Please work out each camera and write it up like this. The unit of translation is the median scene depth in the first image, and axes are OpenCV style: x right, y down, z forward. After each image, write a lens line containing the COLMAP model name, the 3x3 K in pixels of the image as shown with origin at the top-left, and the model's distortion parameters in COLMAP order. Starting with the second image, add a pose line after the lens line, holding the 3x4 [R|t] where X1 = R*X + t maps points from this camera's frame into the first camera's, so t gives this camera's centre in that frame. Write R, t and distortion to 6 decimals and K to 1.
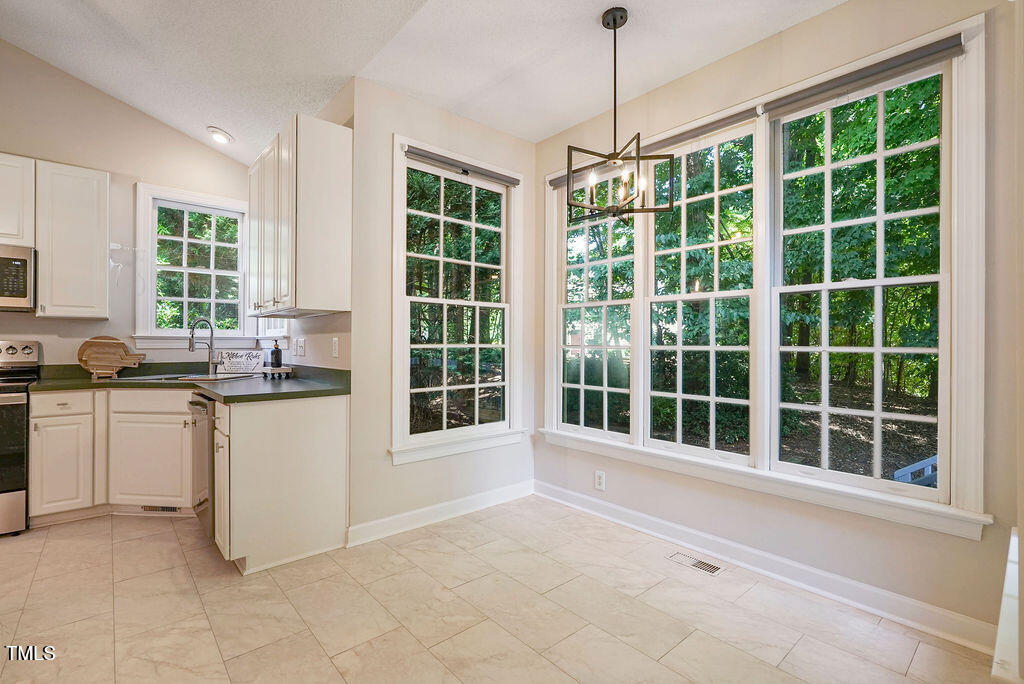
lens RADIAL K [[465.2, 0, 512.0], [0, 465.2, 342.0], [0, 0, 1]] dist [-0.004998, 0.000236]
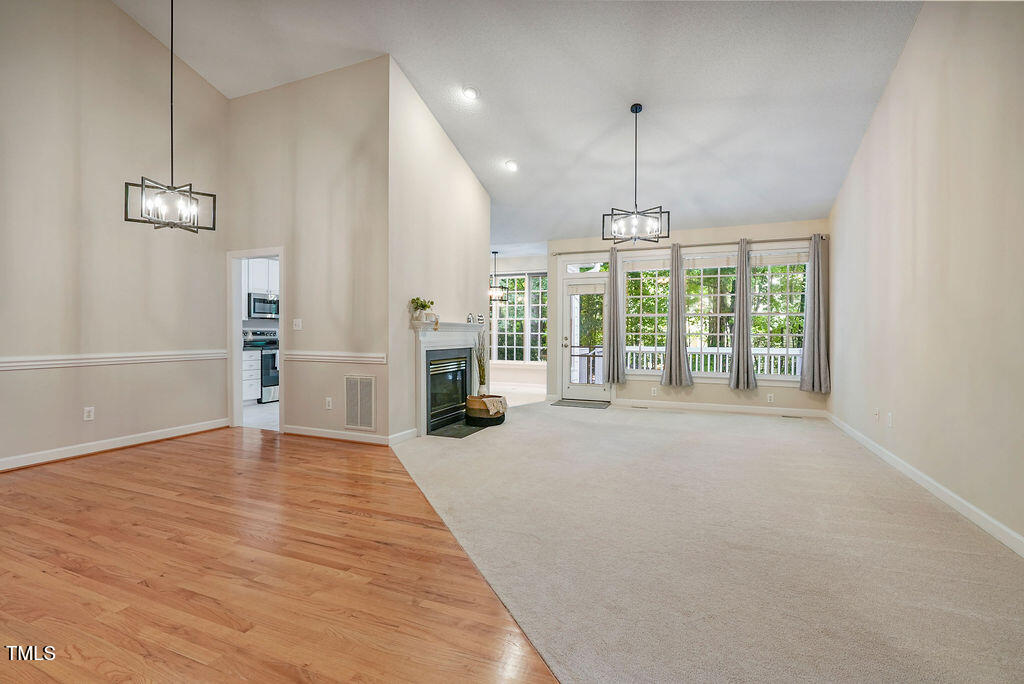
lens RADIAL K [[465.1, 0, 510.8], [0, 465.1, 334.7], [0, 0, 1]] dist [-0.004190, 0.000676]
pose [[0.896060, -0.000406, 0.443933, -1.054052], [-0.004875, 0.999930, 0.010753, -0.013493], [-0.443907, -0.011800, 0.895995, -1.955989]]
